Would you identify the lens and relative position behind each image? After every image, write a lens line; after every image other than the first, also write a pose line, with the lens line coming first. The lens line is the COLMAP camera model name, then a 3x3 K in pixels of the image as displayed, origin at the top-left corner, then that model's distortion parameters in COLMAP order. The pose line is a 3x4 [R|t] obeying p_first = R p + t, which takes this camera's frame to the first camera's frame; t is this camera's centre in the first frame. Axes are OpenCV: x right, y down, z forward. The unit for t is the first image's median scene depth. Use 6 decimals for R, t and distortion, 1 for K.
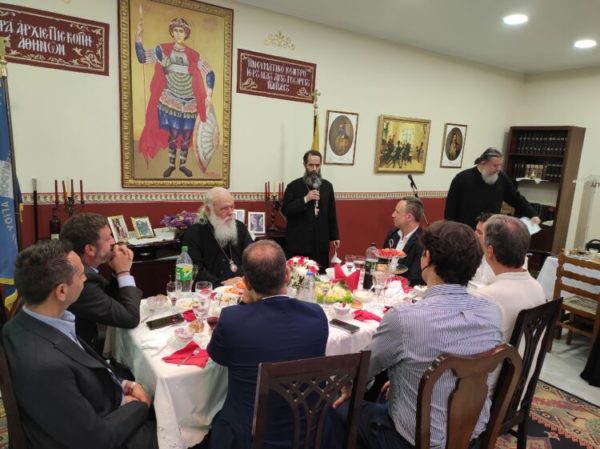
lens RADIAL K [[444.1, 0, 303.7], [0, 444.1, 226.9], [0, 0, 1]] dist [0.050375, -0.026147]
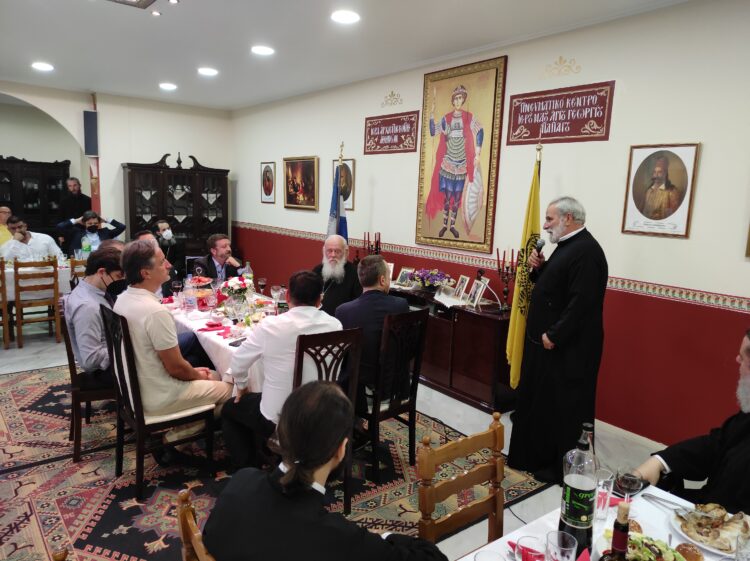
lens RADIAL K [[555.1, 0, 377.7], [0, 555.1, 284.0], [0, 0, 1]] dist [0.050375, -0.026147]
pose [[0.064858, 0.099390, -0.992933, 0.978056], [-0.210299, 0.974042, 0.083762, -0.079415], [0.975483, 0.203380, 0.084076, 0.746477]]
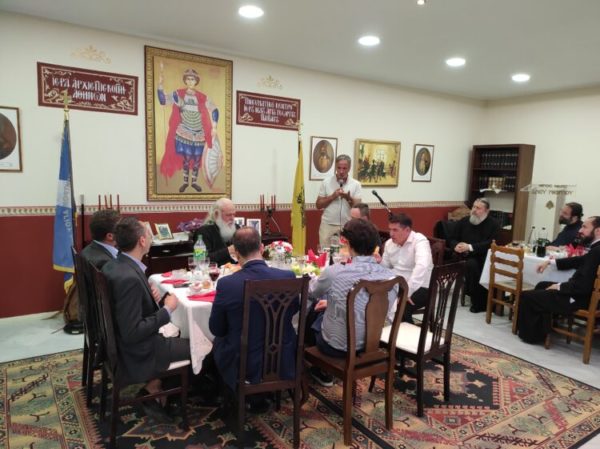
lens RADIAL K [[444.1, 0, 302.5], [0, 444.1, 227.3], [0, 0, 1]] dist [0.050375, -0.026147]
pose [[0.999638, -0.022598, -0.014620, 0.049941], [0.021867, 0.998590, -0.048378, 0.054425], [0.015692, 0.048041, 0.998722, -0.244132]]
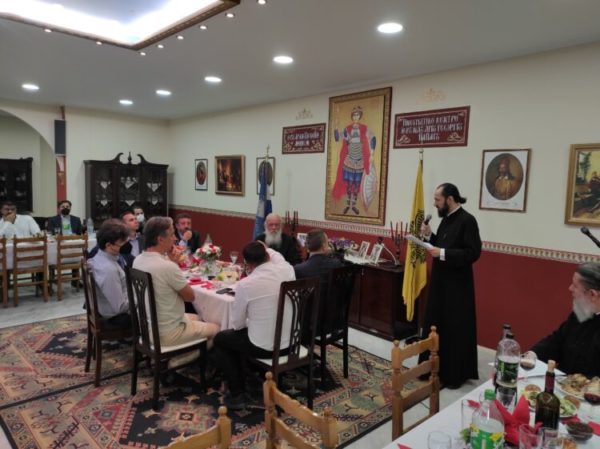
lens RADIAL K [[444.1, 0, 301.3], [0, 444.1, 224.6], [0, 0, 1]] dist [0.050375, -0.026147]
pose [[0.158665, 0.033517, -0.986763, 1.066401], [-0.196531, 0.980496, 0.001703, -0.050715], [0.967575, 0.193660, 0.162157, 0.620083]]
